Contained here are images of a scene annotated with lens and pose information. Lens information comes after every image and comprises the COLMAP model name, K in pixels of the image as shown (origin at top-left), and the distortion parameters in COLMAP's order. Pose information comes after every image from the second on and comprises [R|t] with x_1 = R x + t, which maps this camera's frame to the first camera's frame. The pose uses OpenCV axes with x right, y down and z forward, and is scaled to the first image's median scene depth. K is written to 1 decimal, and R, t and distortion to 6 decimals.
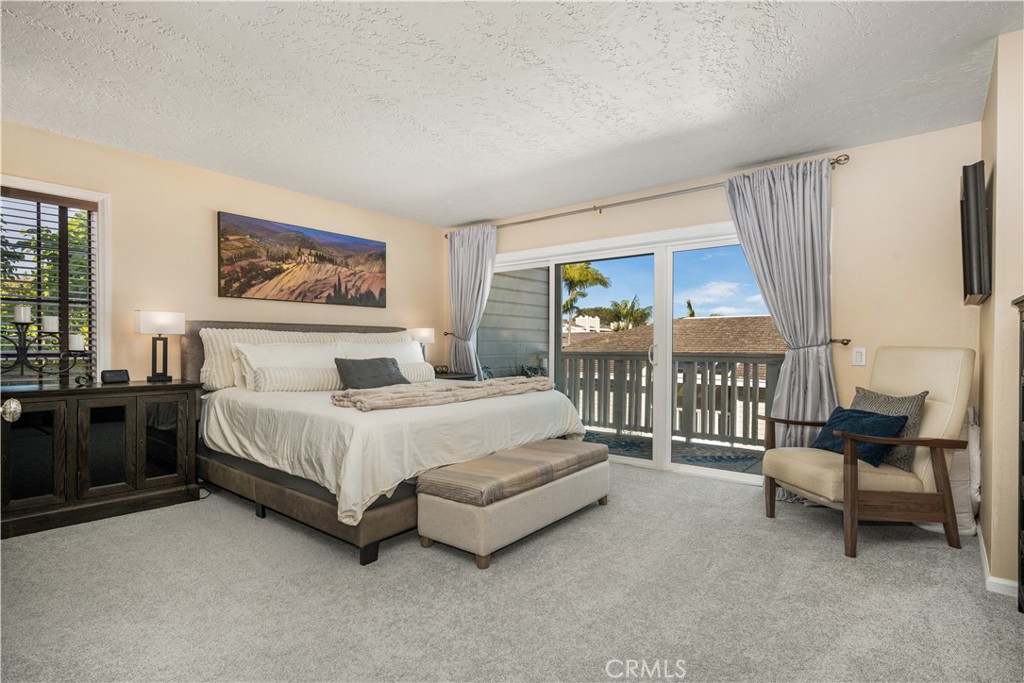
lens RADIAL K [[528.8, 0, 511.8], [0, 528.8, 342.8], [0, 0, 1]] dist [-0.004357, -0.000274]
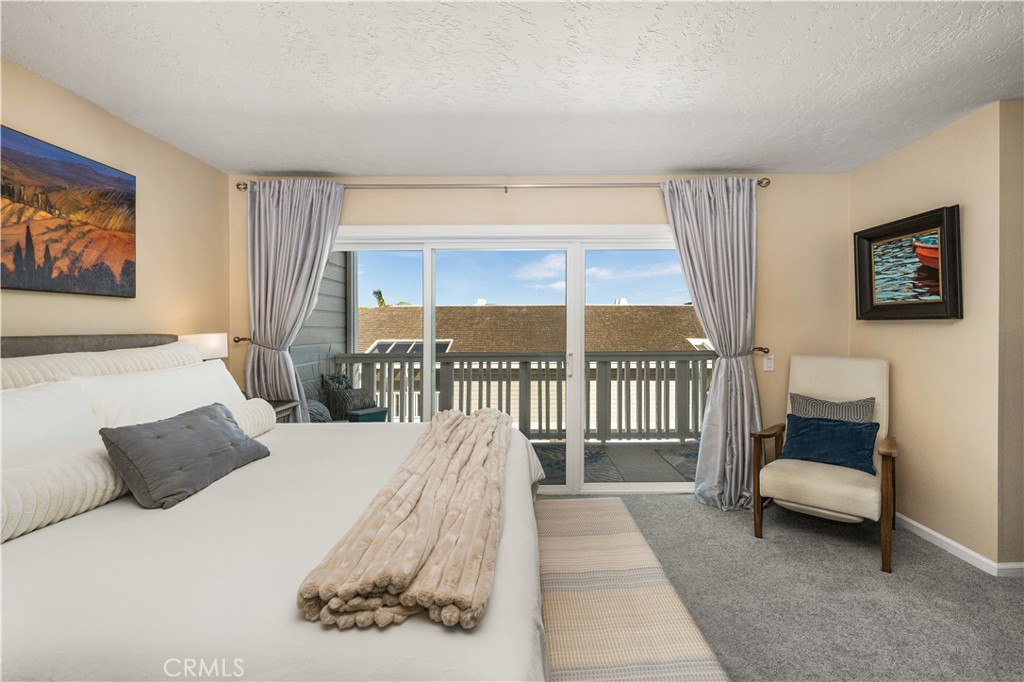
lens RADIAL K [[453.4, 0, 512.6], [0, 453.4, 320.5], [0, 0, 1]] dist [0.003567, -0.000010]
pose [[0.764862, -0.000274, 0.644194, -0.254545], [0.003644, 0.999986, -0.003902, -0.042209], [-0.644184, 0.005332, 0.764852, 0.421533]]
